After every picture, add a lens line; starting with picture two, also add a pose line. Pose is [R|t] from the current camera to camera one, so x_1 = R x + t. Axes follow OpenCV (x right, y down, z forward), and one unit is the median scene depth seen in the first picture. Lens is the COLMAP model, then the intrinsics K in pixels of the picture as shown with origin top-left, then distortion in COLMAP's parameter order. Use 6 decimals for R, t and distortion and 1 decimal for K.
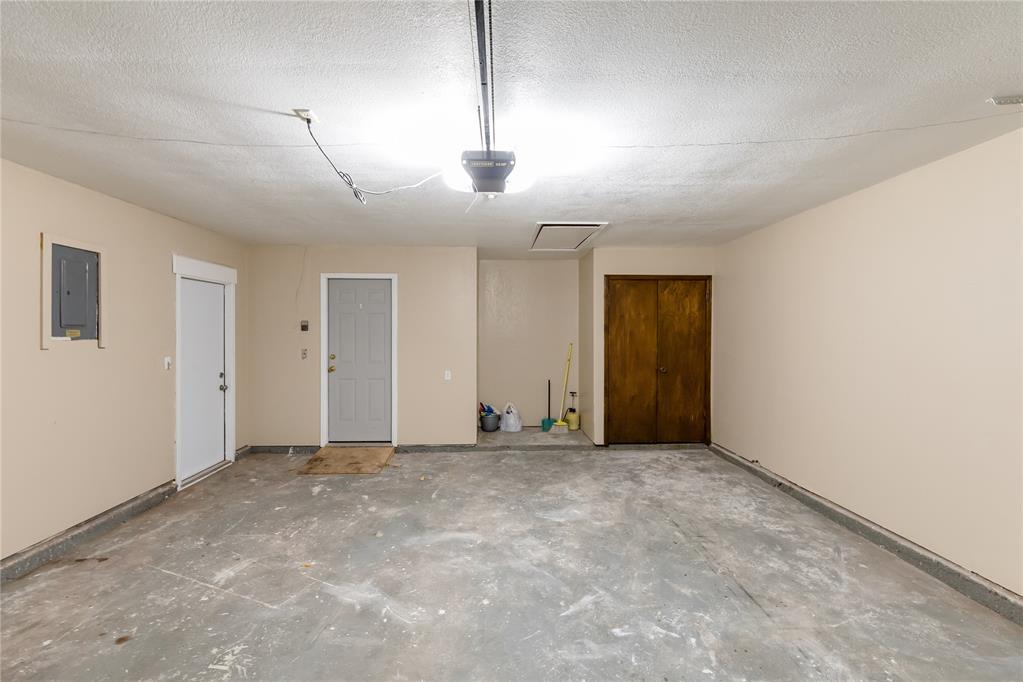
lens RADIAL K [[456.4, 0, 519.5], [0, 456.4, 331.9], [0, 0, 1]] dist [-0.000371, -0.000496]
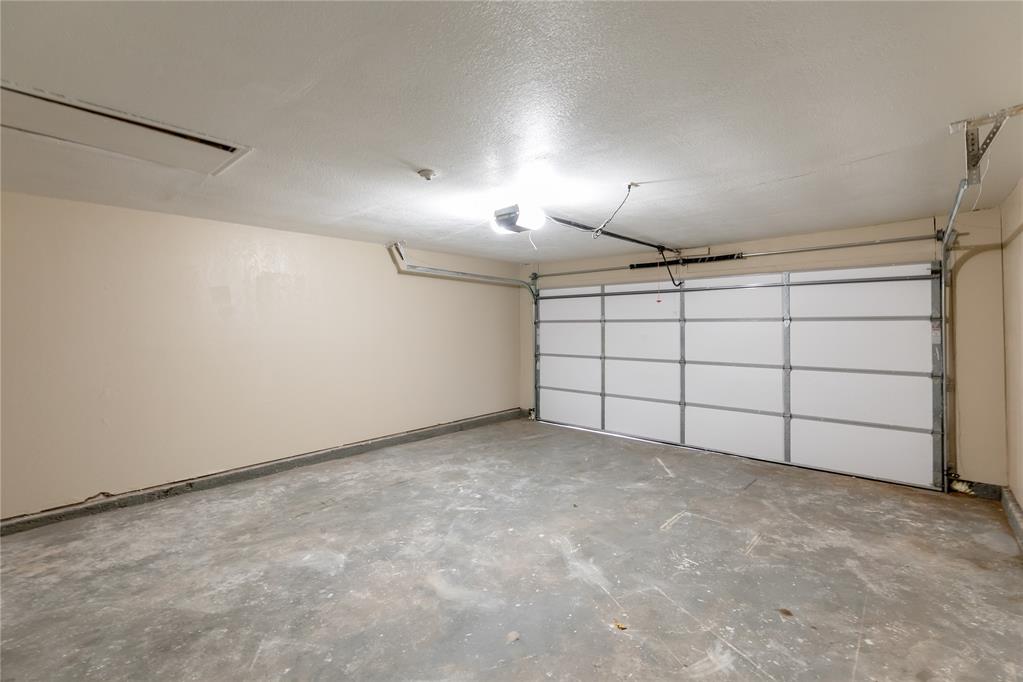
lens RADIAL K [[456.4, 0, 517.6], [0, 456.4, 334.1], [0, 0, 1]] dist [-0.000371, -0.000496]
pose [[-0.715307, -0.006857, 0.698776, -0.825329], [0.009225, 0.999772, 0.019254, -0.008656], [-0.698749, 0.020219, -0.715081, 1.559514]]
